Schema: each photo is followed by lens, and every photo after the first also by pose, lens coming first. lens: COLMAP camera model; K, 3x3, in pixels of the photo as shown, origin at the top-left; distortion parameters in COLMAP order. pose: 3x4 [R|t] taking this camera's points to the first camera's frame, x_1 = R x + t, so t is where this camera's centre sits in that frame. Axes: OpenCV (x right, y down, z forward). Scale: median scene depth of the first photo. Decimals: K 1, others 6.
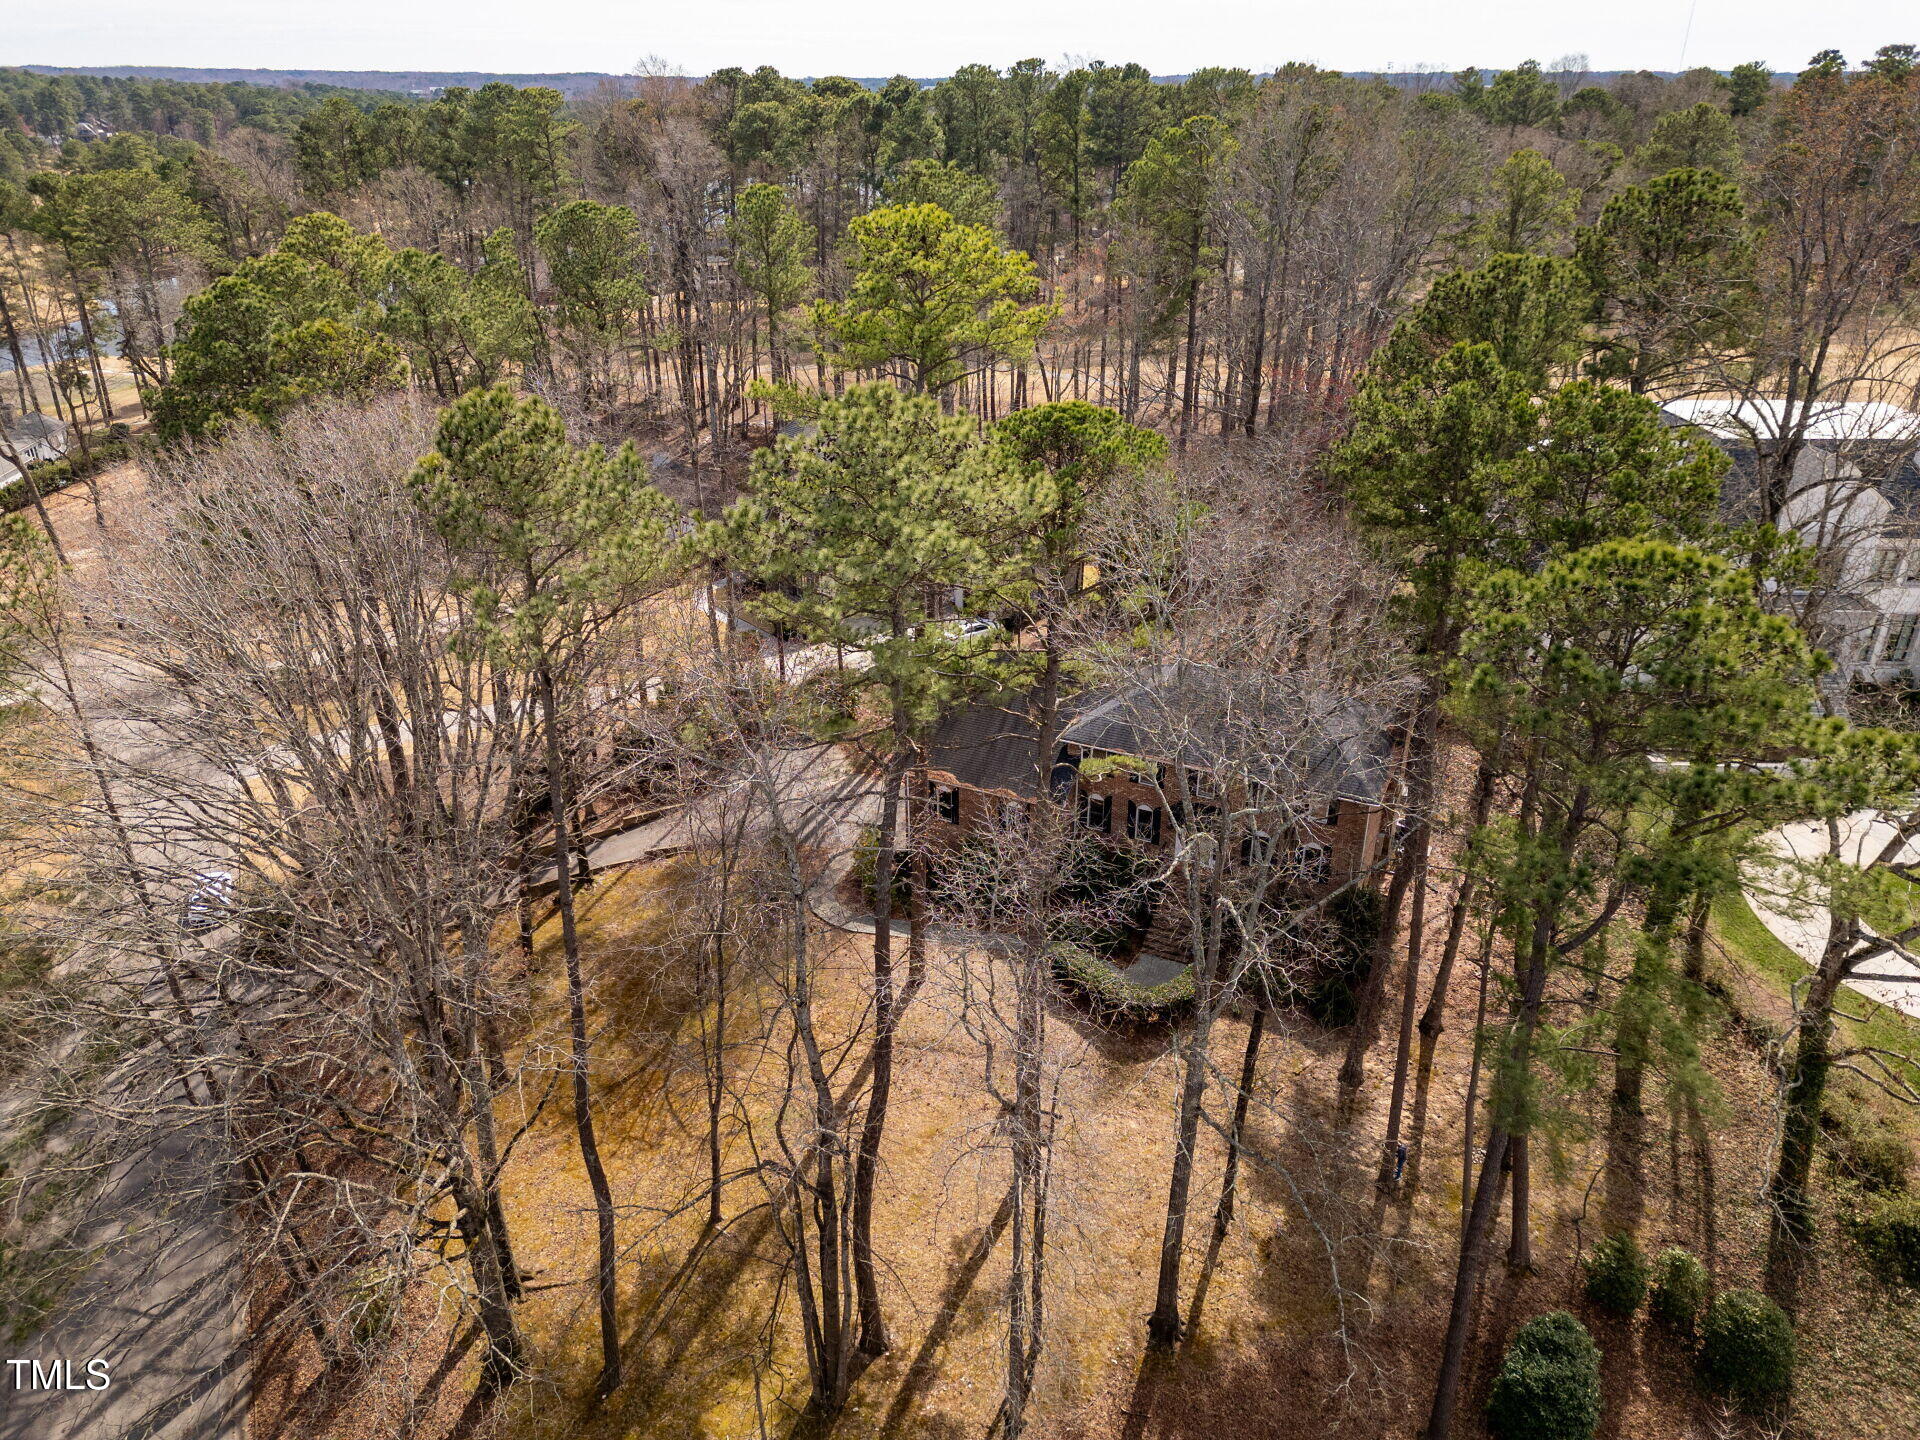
lens RADIAL K [[1349.8, 0, 962.8], [0, 1349.8, 723.4], [0, 0, 1]] dist [0.031398, -0.011489]
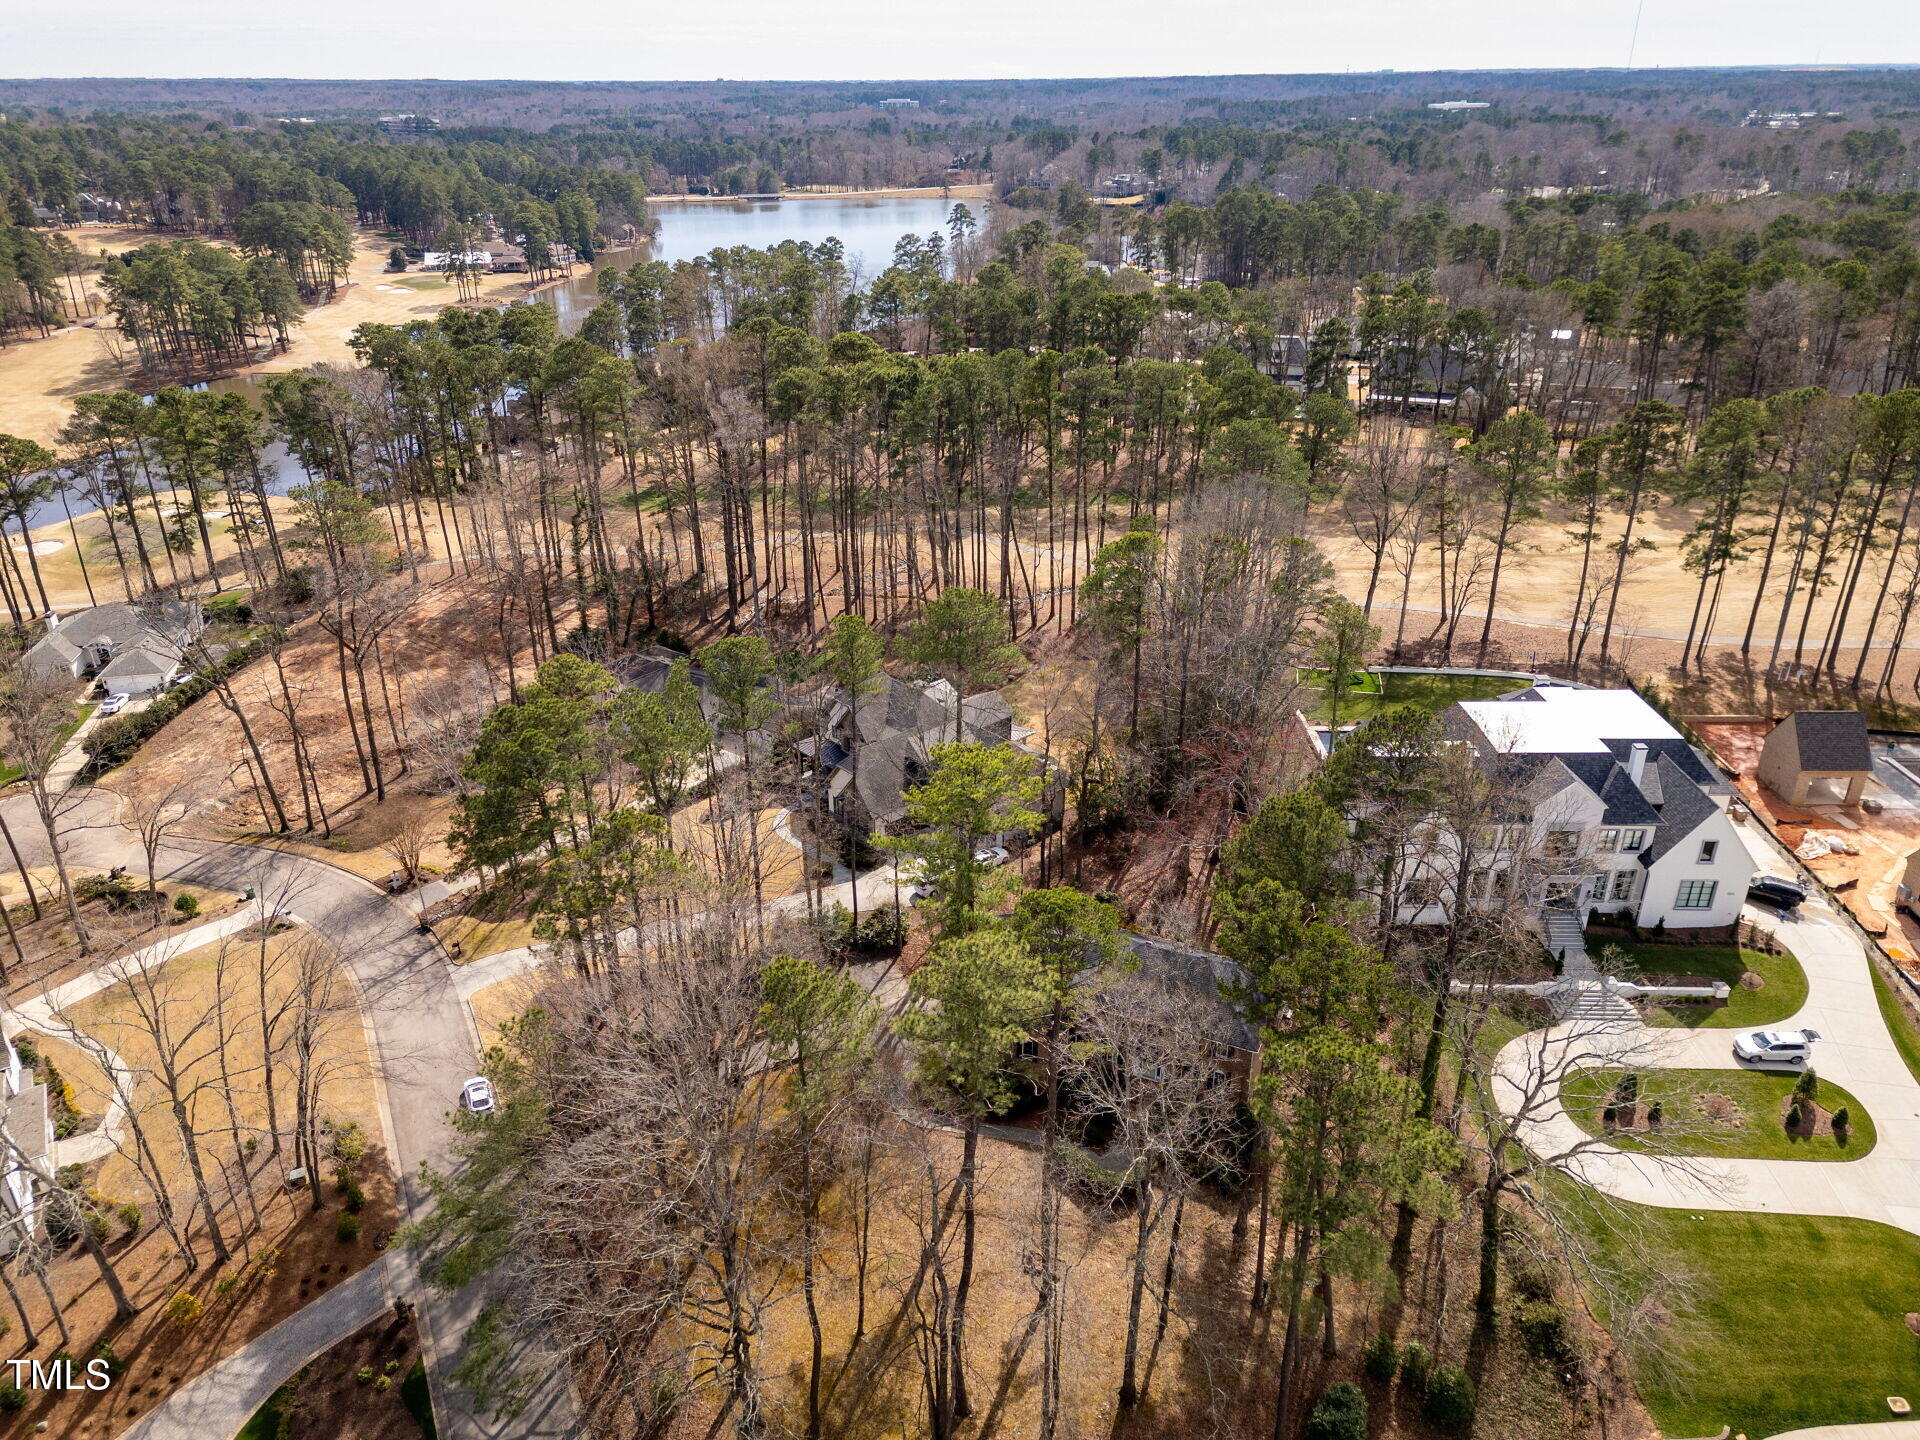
lens RADIAL K [[1349.8, 0, 955.0], [0, 1349.8, 716.8], [0, 0, 1]] dist [0.031398, -0.011489]
pose [[0.999603, -0.025724, 0.011461, -0.068647], [0.025619, 0.999630, 0.009176, -0.431877], [-0.011692, -0.008879, 0.999892, -0.710831]]
